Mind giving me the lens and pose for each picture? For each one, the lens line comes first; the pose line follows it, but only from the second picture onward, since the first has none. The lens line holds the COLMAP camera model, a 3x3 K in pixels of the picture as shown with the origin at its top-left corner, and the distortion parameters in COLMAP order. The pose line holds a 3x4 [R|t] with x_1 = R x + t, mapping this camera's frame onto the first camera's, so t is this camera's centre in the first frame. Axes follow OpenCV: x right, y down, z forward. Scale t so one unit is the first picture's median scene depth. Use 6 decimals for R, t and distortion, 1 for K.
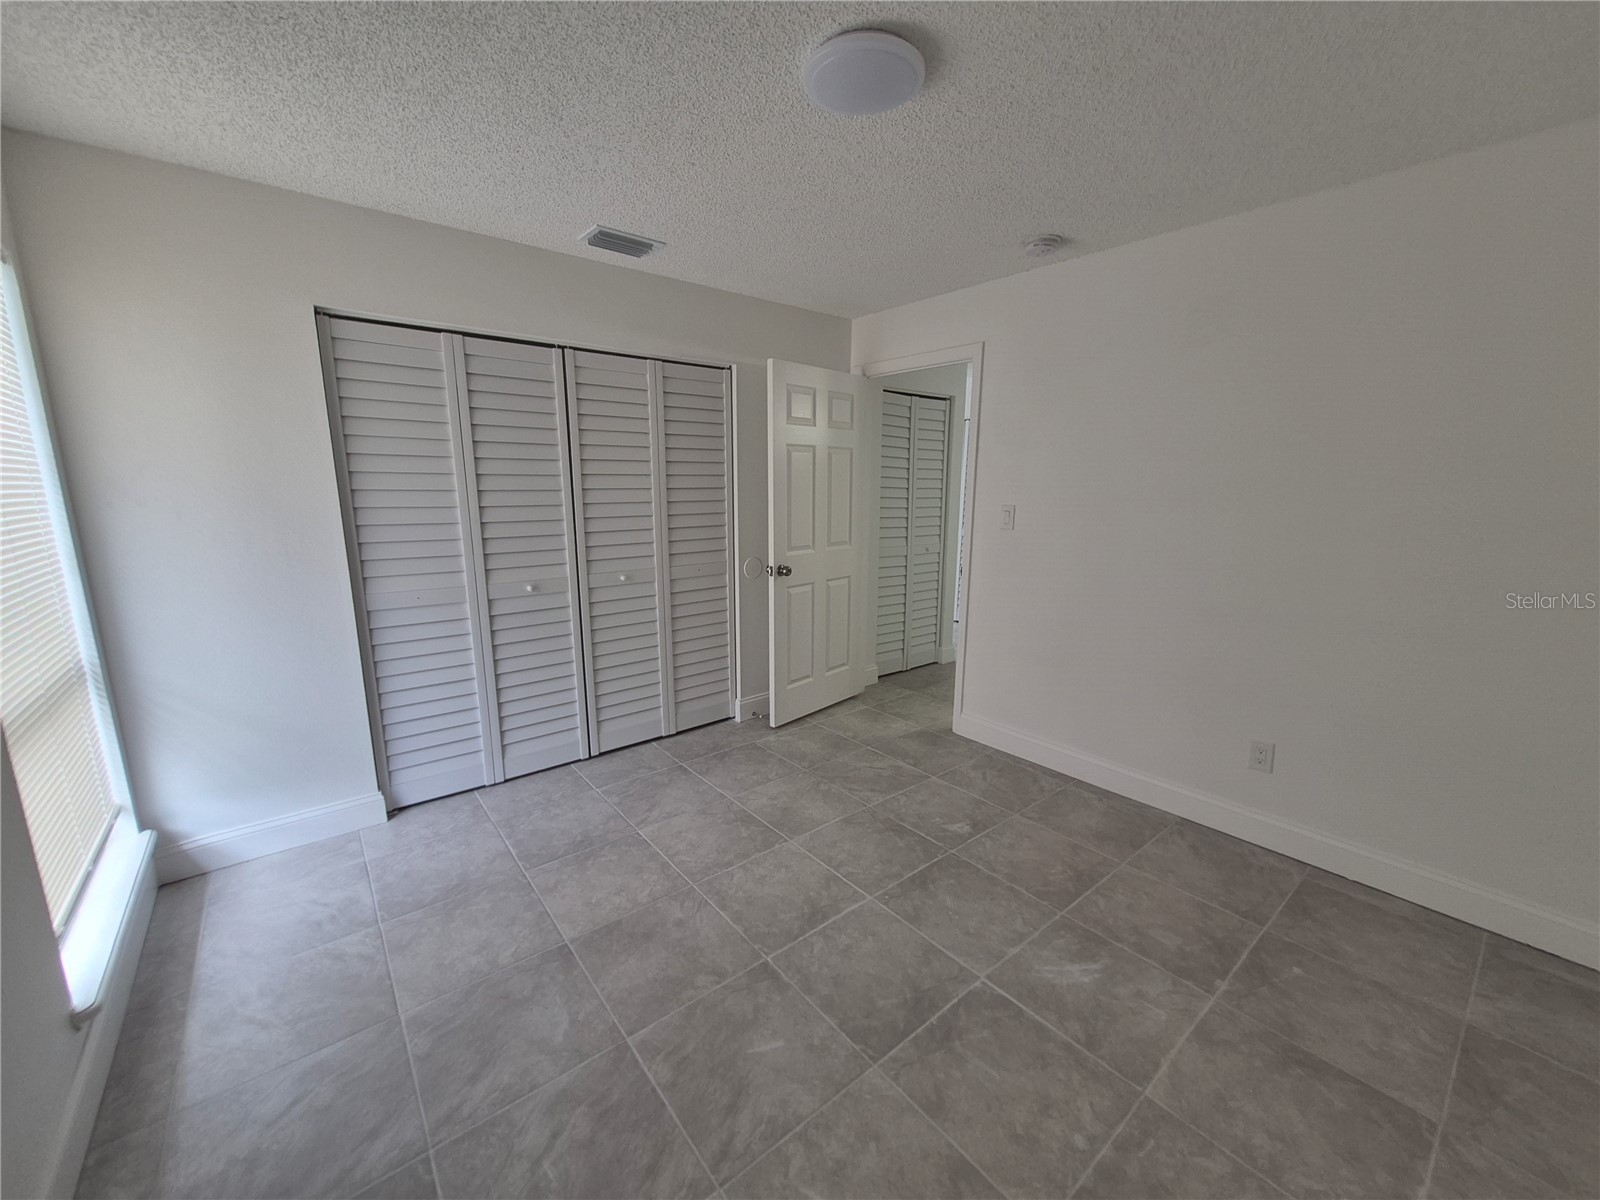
lens RADIAL K [[641.3, 0, 800.0], [0, 641.3, 600.0], [0, 0, 1]] dist [0.037598, 0.000013]
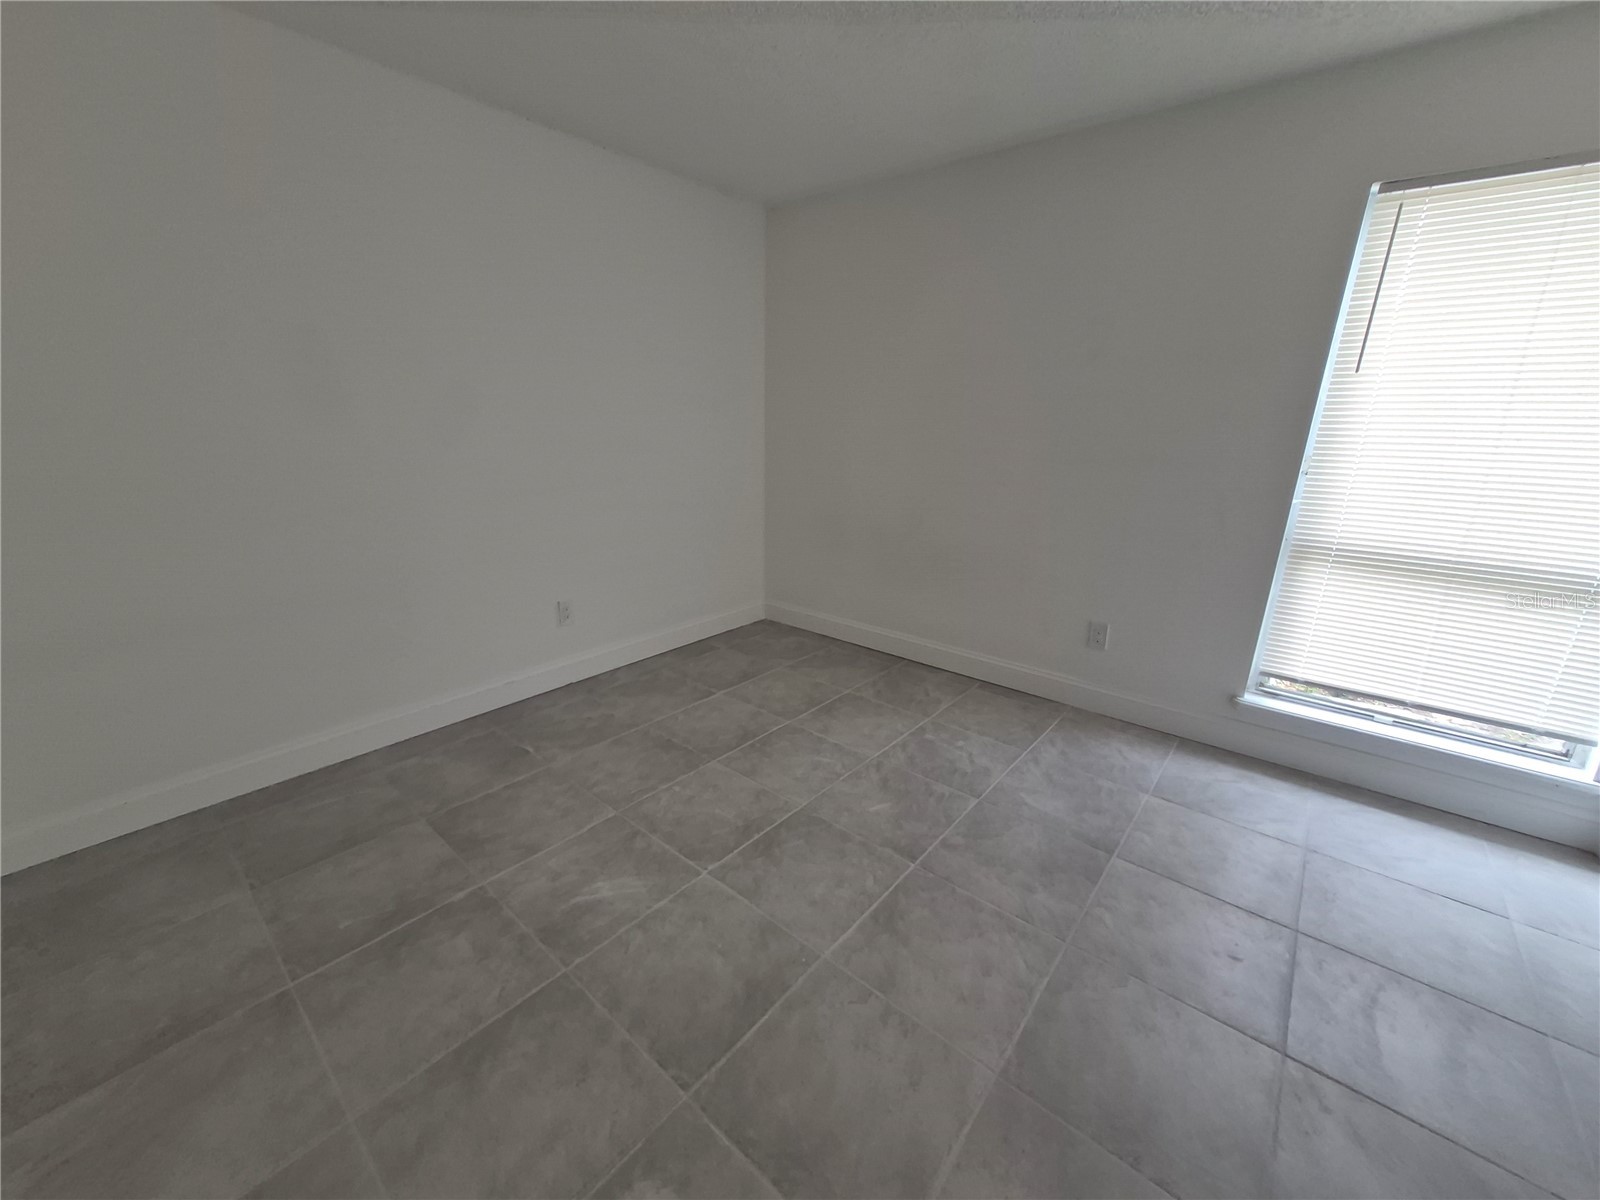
lens RADIAL K [[621.7, 0, 800.0], [0, 621.7, 600.0], [0, 0, 1]] dist [-0.001162, -0.000126]
pose [[-0.982260, 0.029847, -0.185136, 0.296952], [-0.056860, 0.893373, 0.445704, -0.240367], [0.178698, 0.448324, -0.875827, 1.665746]]
